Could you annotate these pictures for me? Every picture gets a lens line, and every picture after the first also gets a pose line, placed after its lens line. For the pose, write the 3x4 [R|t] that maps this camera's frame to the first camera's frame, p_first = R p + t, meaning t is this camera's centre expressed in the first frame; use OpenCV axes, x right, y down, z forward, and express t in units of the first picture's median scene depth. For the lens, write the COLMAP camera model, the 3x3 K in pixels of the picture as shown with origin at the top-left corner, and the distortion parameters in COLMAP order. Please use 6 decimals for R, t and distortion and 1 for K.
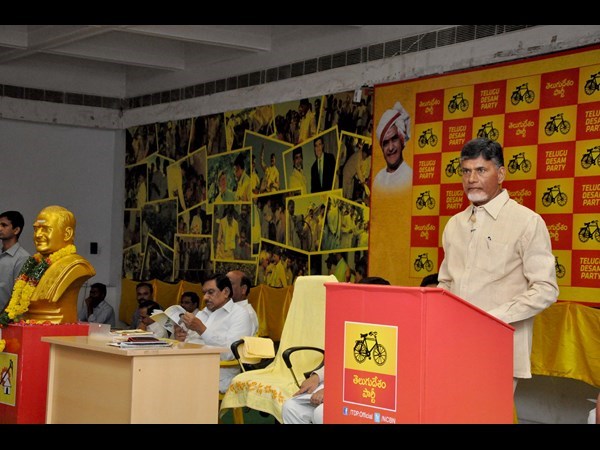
lens RADIAL K [[1232.8, 0, 300.0], [0, 1232.8, 225.0], [0, 0, 1]] dist [0.460348, 0.001530]
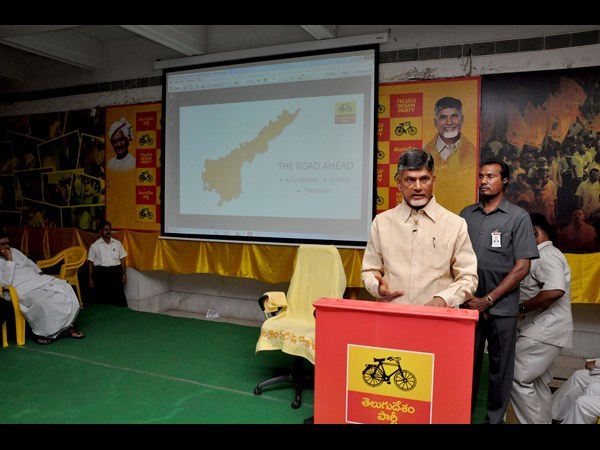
lens RADIAL K [[485.8, 0, 300.0], [0, 485.8, 225.0], [0, 0, 1]] dist [-0.076911, 0.006550]
pose [[0.831654, -0.057252, 0.552335, -0.084880], [-0.002167, 0.994329, 0.106330, -0.023189], [-0.555290, -0.089626, 0.826814, 0.310749]]
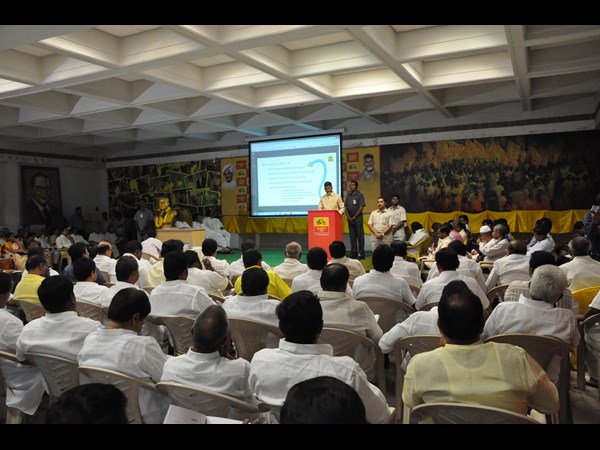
lens RADIAL K [[493.7, 0, 300.0], [0, 493.7, 225.0], [0, 0, 1]] dist [-0.116534, -0.000121]
pose [[0.861890, -0.069275, 0.502341, -0.459616], [0.034358, 0.996326, 0.078448, -0.024476], [-0.505930, -0.050355, 0.861104, -0.331221]]
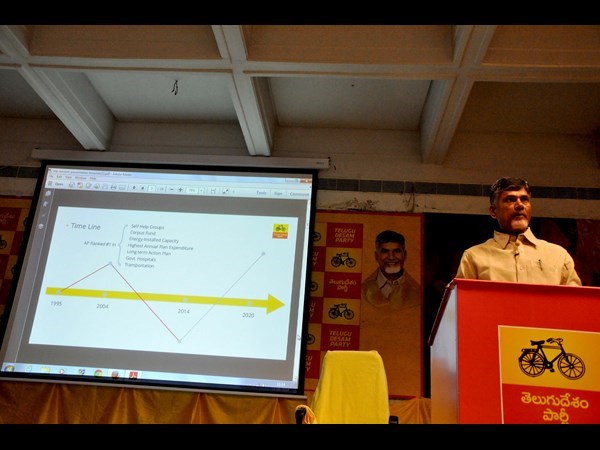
lens RADIAL K [[590.1, 0, 300.0], [0, 590.1, 225.0], [0, 0, 1]] dist [-0.076721, 0.267168]
pose [[0.600662, 0.277602, 0.749761, -0.152208], [-0.076103, 0.953379, -0.292023, 0.059653], [-0.795873, 0.118348, 0.593785, 0.374347]]
